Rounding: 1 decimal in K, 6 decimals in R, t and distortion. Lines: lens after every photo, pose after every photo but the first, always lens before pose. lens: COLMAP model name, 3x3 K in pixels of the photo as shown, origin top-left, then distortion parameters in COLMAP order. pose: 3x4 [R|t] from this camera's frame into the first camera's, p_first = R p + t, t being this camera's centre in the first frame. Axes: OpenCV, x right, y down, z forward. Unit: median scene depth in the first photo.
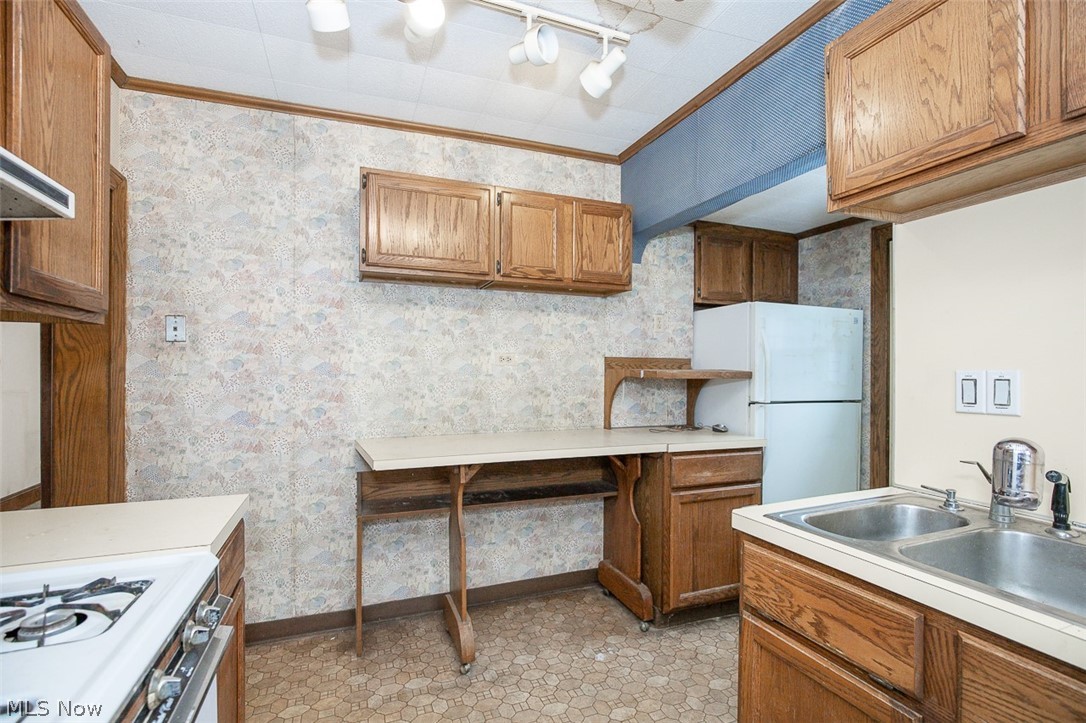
lens RADIAL K [[503.5, 0, 544.8], [0, 503.5, 364.2], [0, 0, 1]] dist [-0.003908, -0.000764]
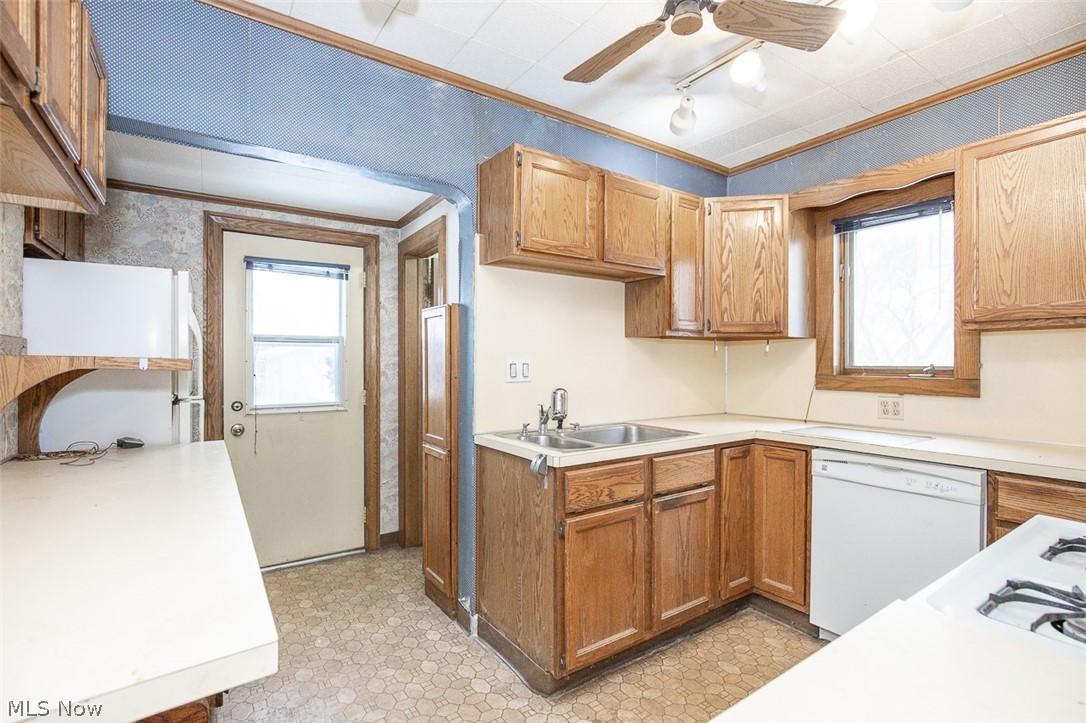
lens RADIAL K [[503.5, 0, 544.8], [0, 503.5, 364.2], [0, 0, 1]] dist [-0.003908, -0.000764]
pose [[-0.211516, -0.010921, 0.977314, -1.134273], [-0.013099, 0.999879, 0.008338, 0.016113], [-0.977287, -0.011038, -0.211633, 1.485528]]
